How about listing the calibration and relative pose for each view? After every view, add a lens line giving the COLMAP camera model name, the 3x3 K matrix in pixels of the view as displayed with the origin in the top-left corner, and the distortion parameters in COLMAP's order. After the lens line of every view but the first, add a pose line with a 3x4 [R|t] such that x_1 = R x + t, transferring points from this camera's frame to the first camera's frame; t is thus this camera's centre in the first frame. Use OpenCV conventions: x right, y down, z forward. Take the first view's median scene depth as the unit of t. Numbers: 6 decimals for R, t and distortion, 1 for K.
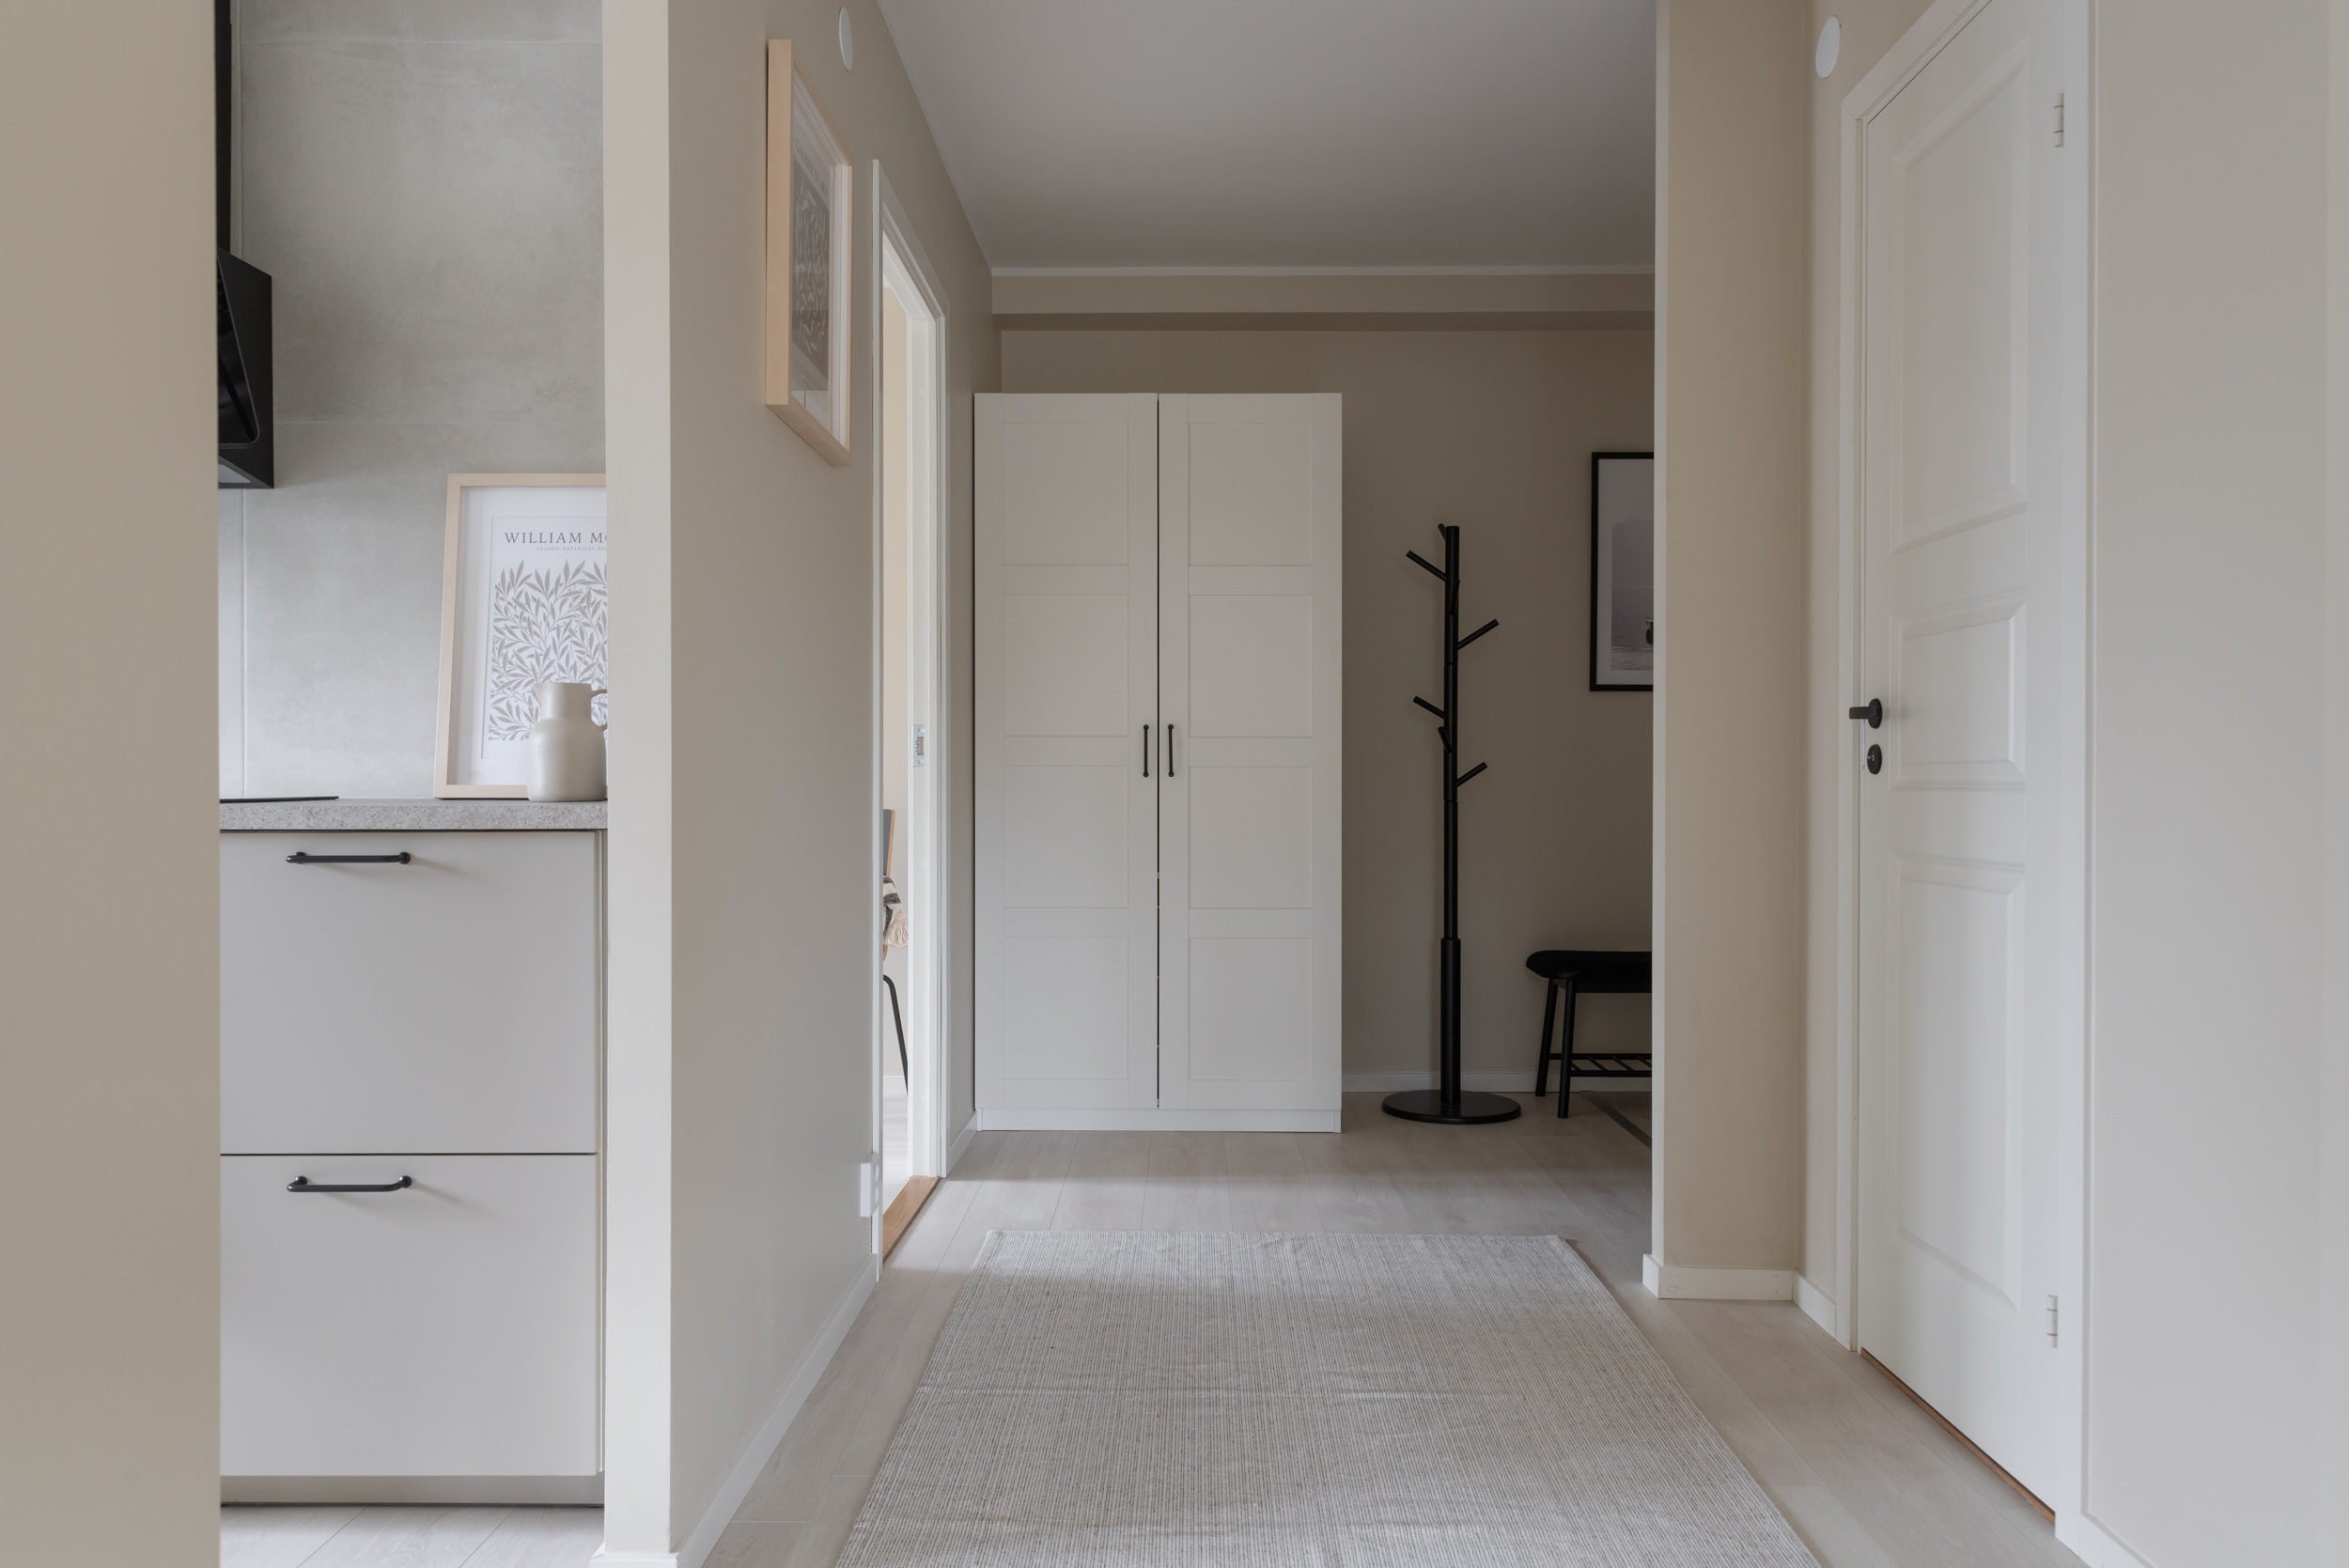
lens RADIAL K [[1569.0, 0, 1174.5], [0, 1569.0, 784.0], [0, 0, 1]] dist [0.001817, 0.000219]
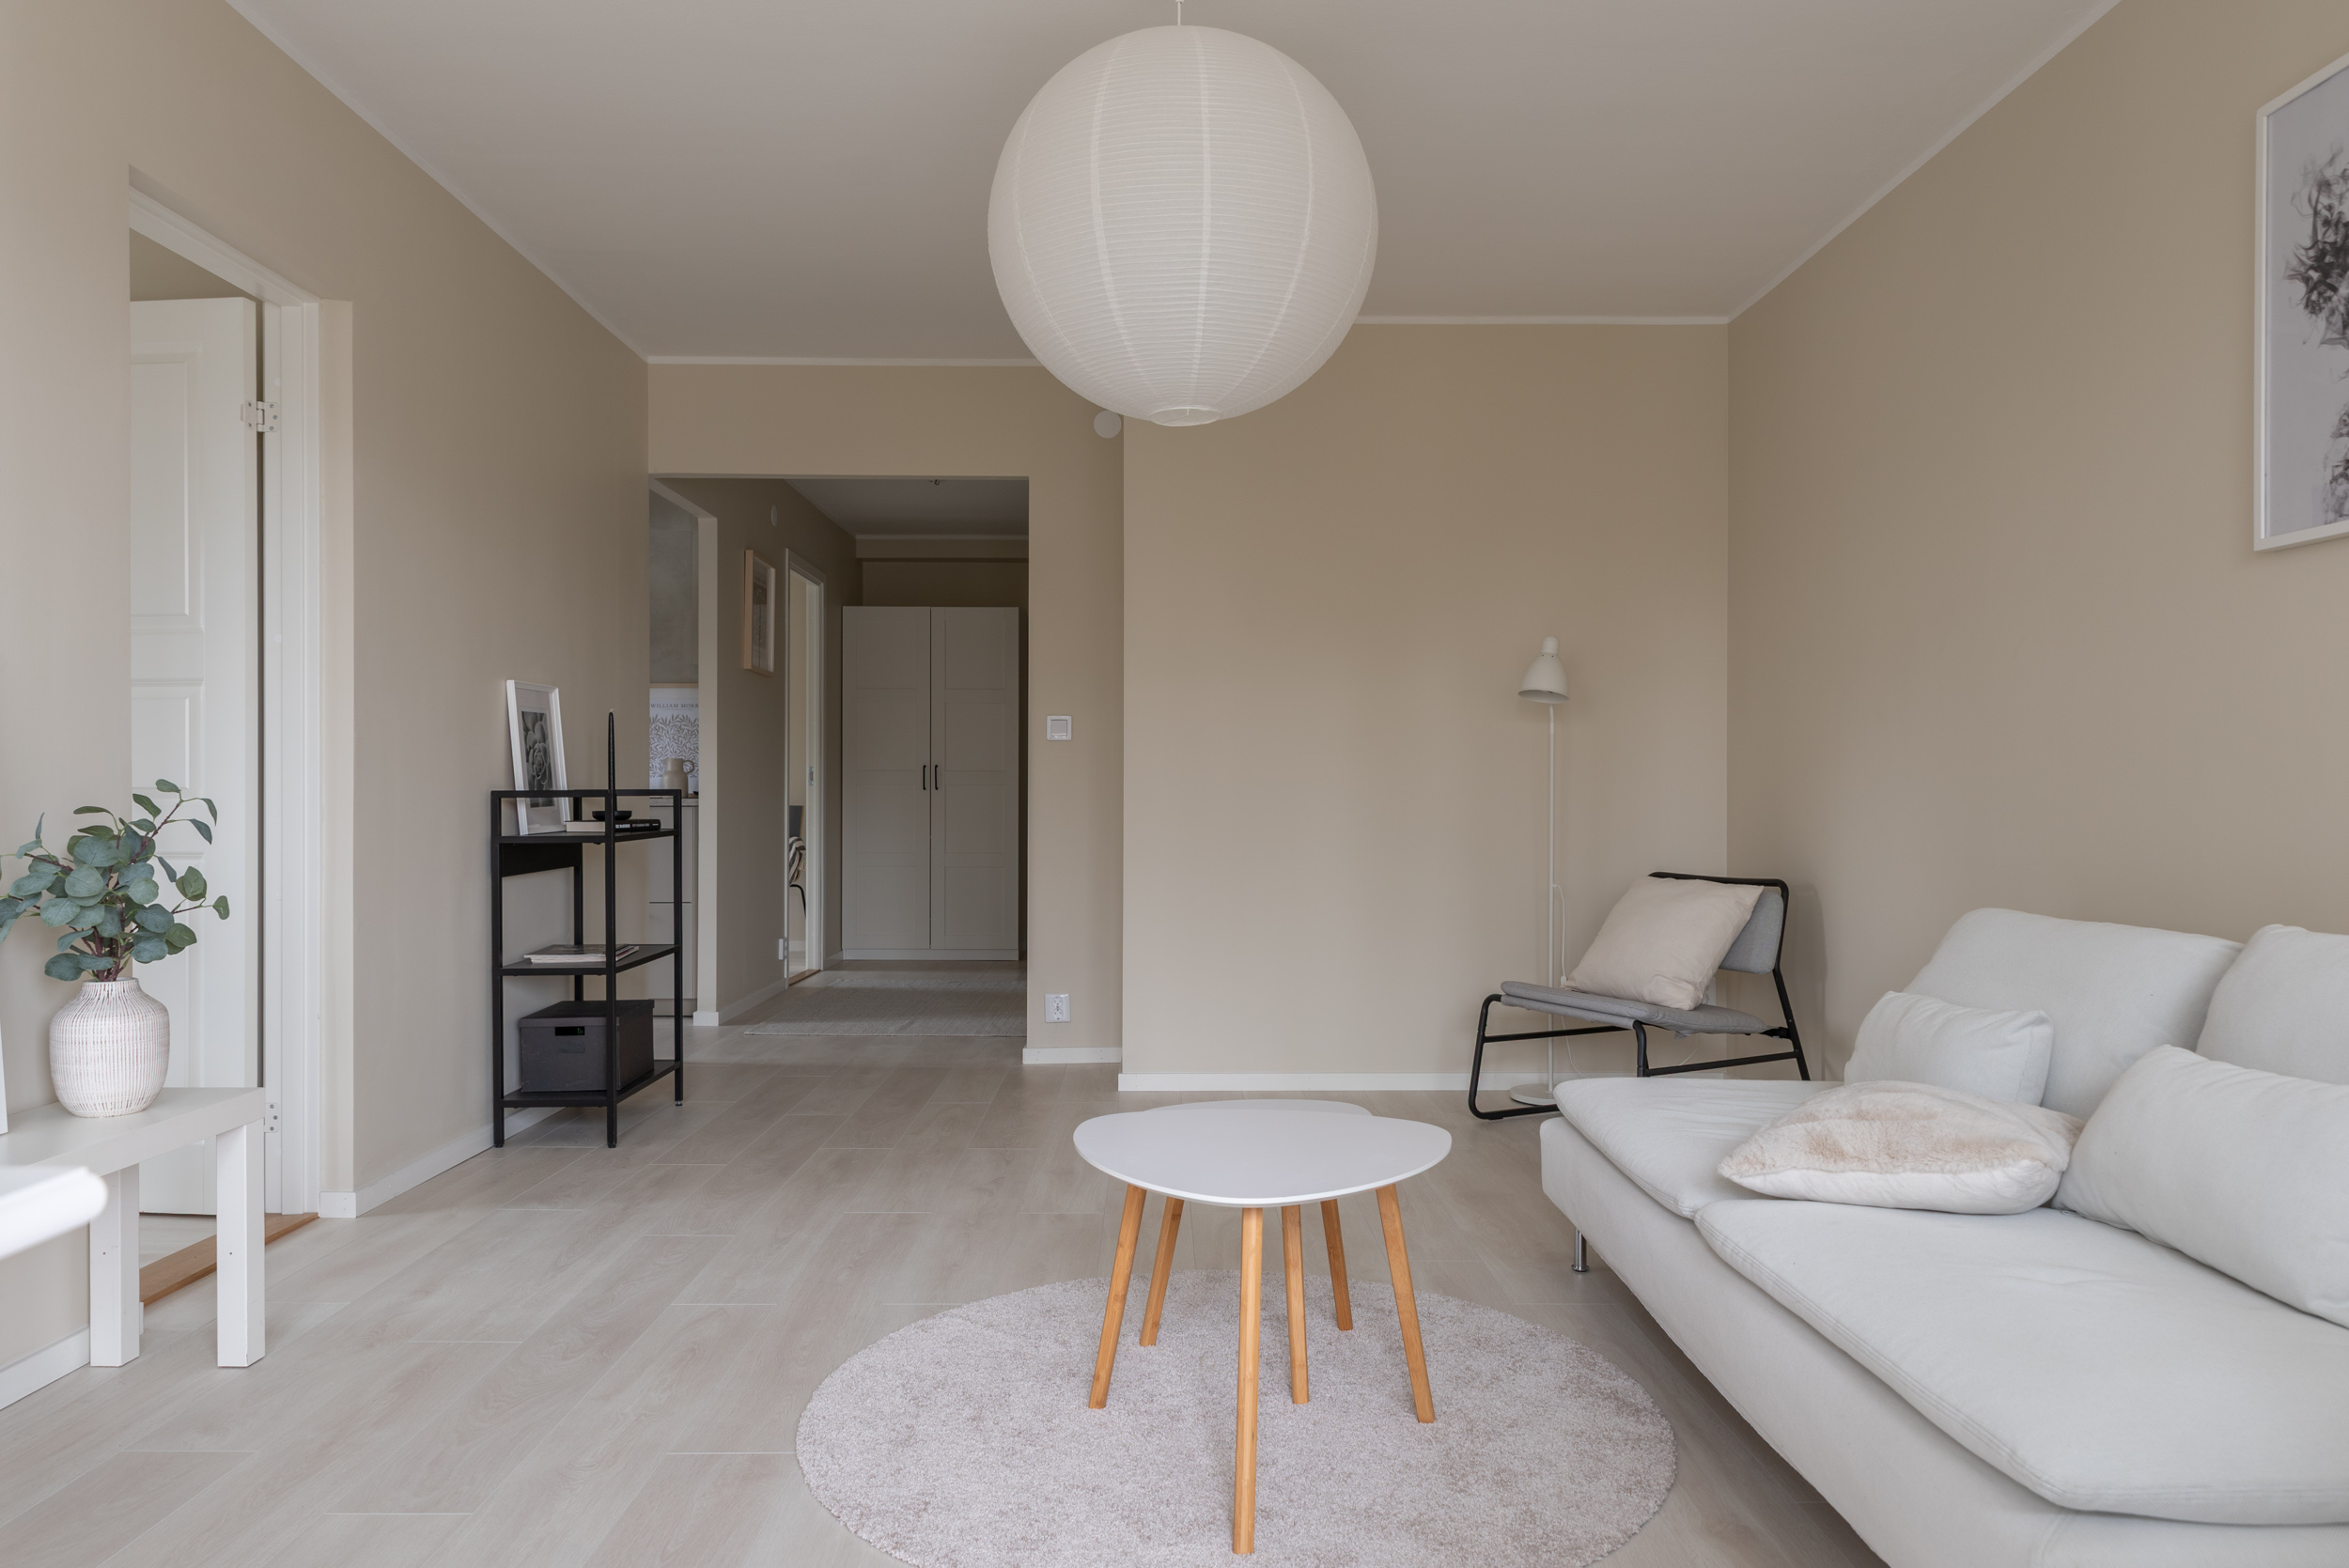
lens RADIAL K [[1569.0, 0, 1174.5], [0, 1569.0, 784.0], [0, 0, 1]] dist [0.001817, 0.000219]
pose [[0.999790, 0.002089, 0.020390, 0.271042], [-0.001947, 0.999974, -0.006991, 0.001388], [-0.020404, 0.006949, 0.999768, -1.089300]]
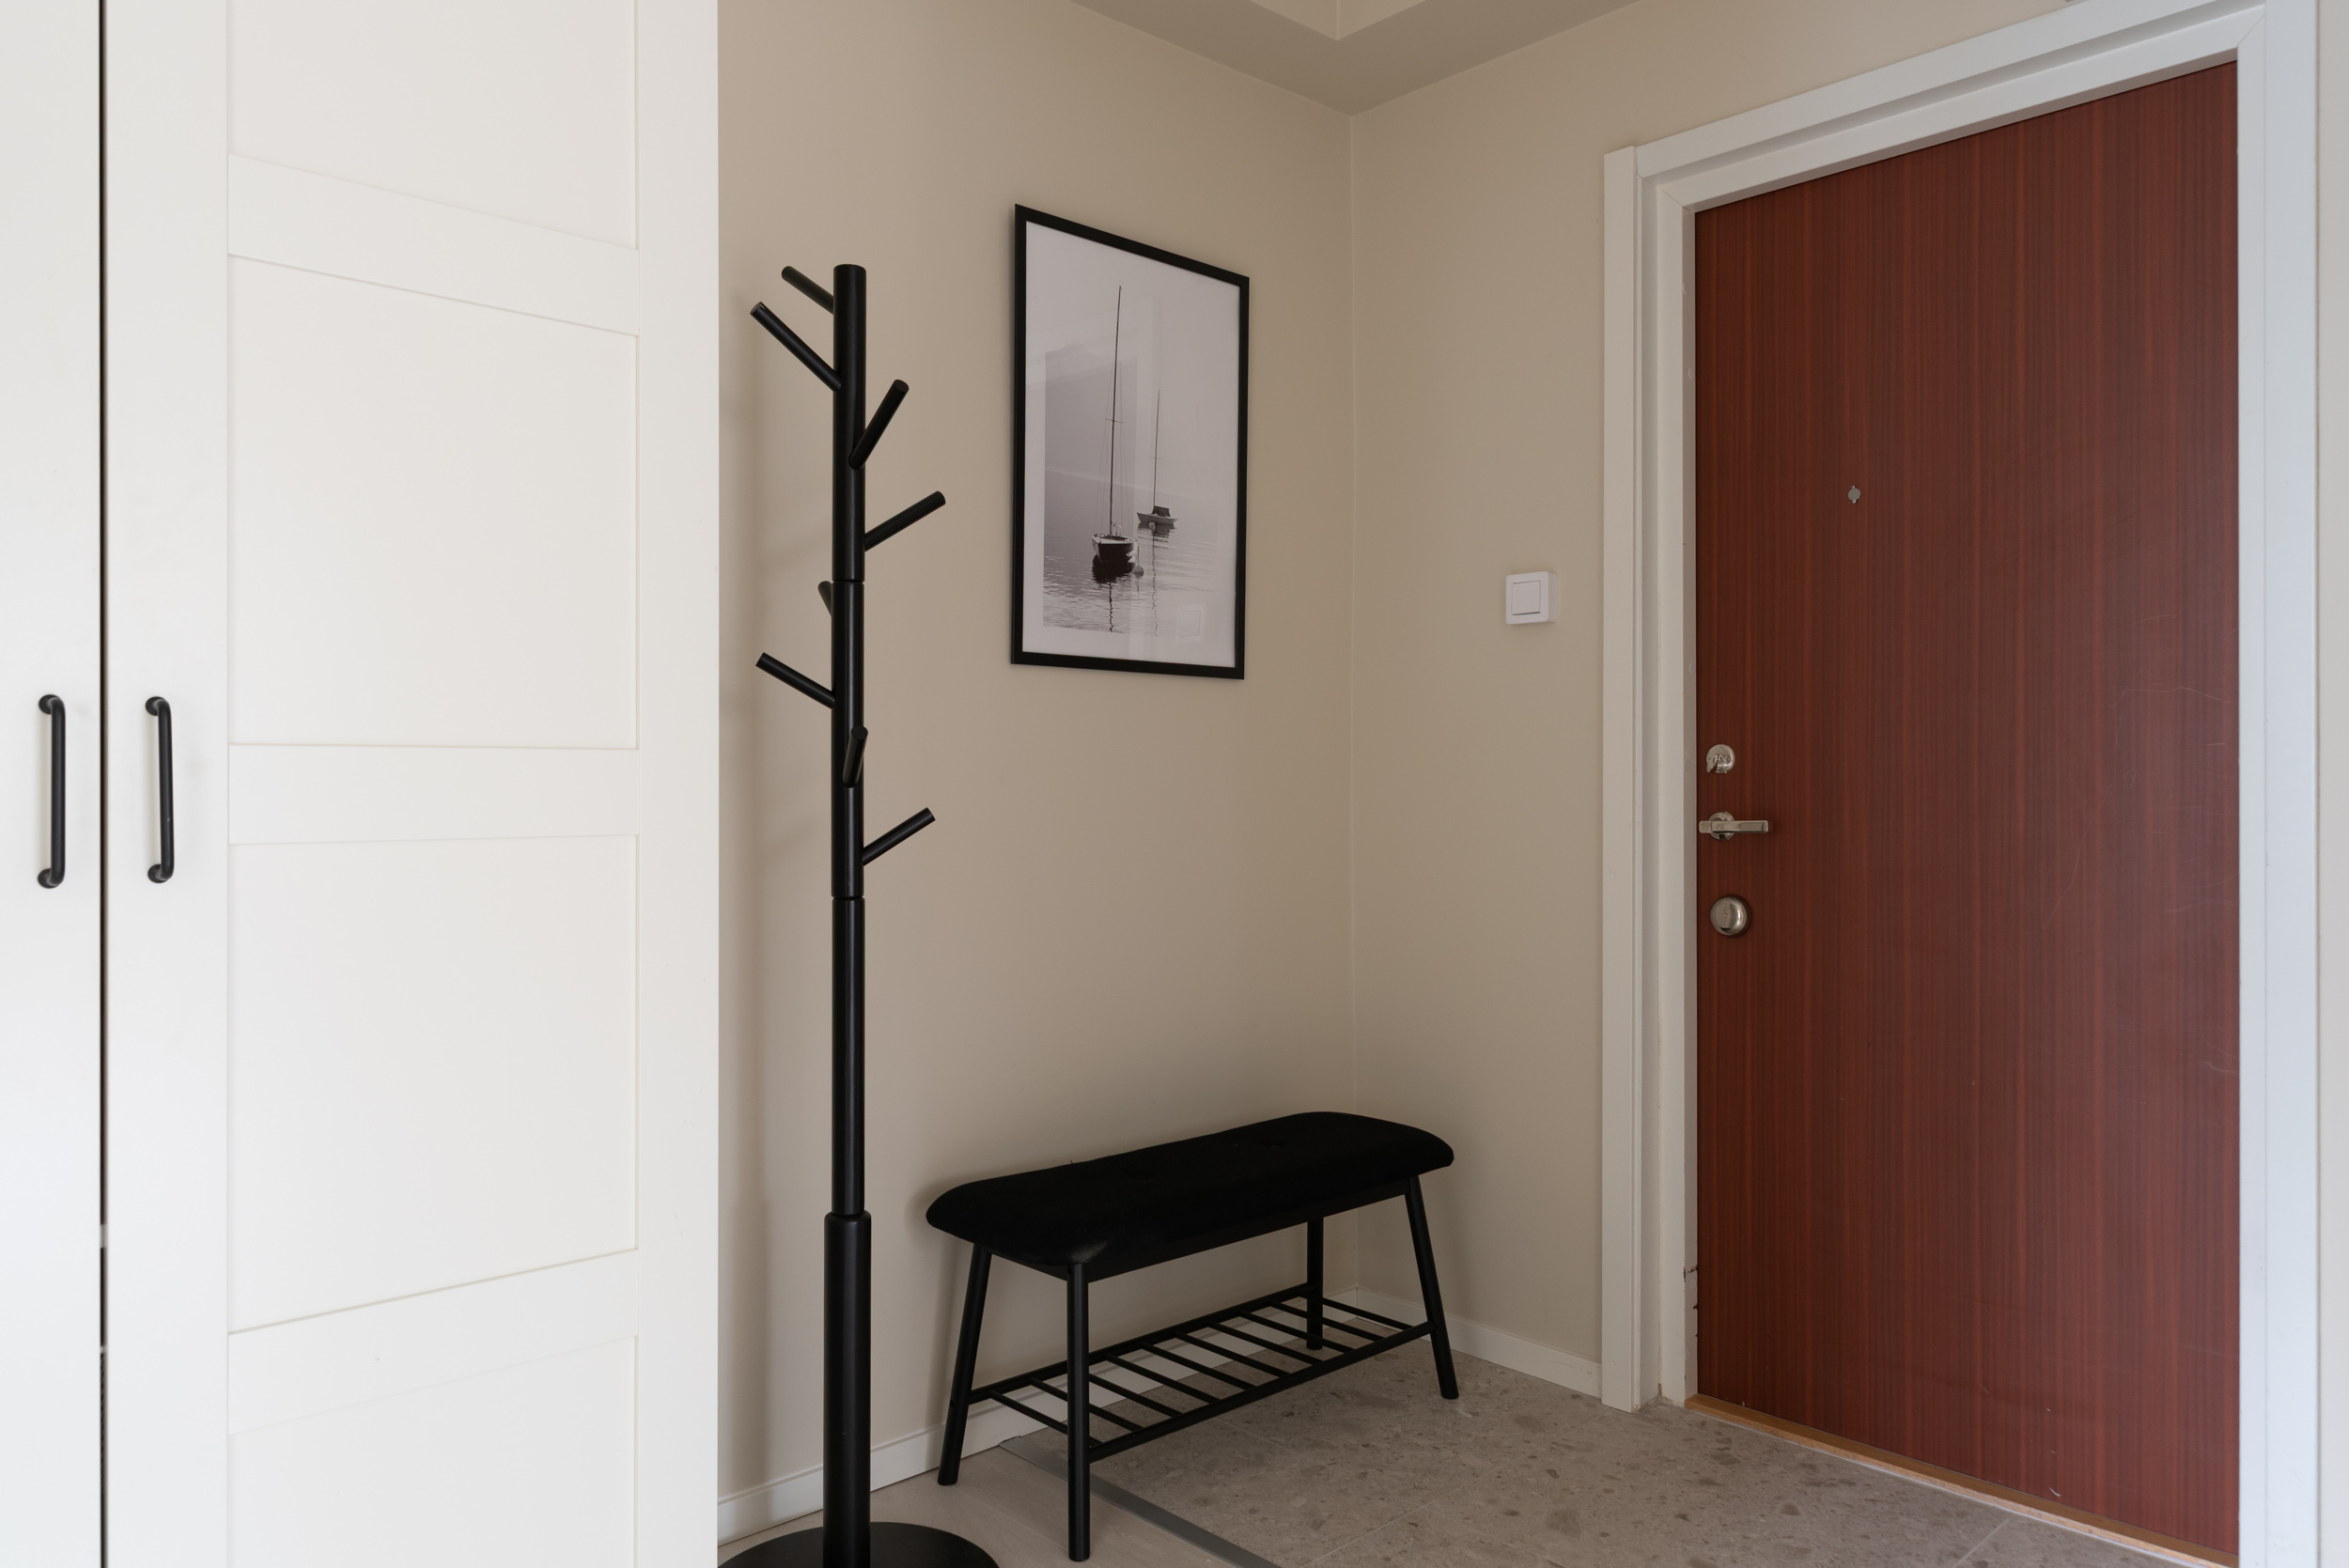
lens RADIAL K [[1597.6, 0, 1181.0], [0, 1597.6, 774.6], [0, 0, 1]] dist [0.032851, -0.060380]
pose [[0.717663, 0.003454, 0.696382, -0.071751], [-0.000972, 0.999992, -0.003958, -0.023200], [-0.696390, 0.002163, 0.717660, 0.657354]]
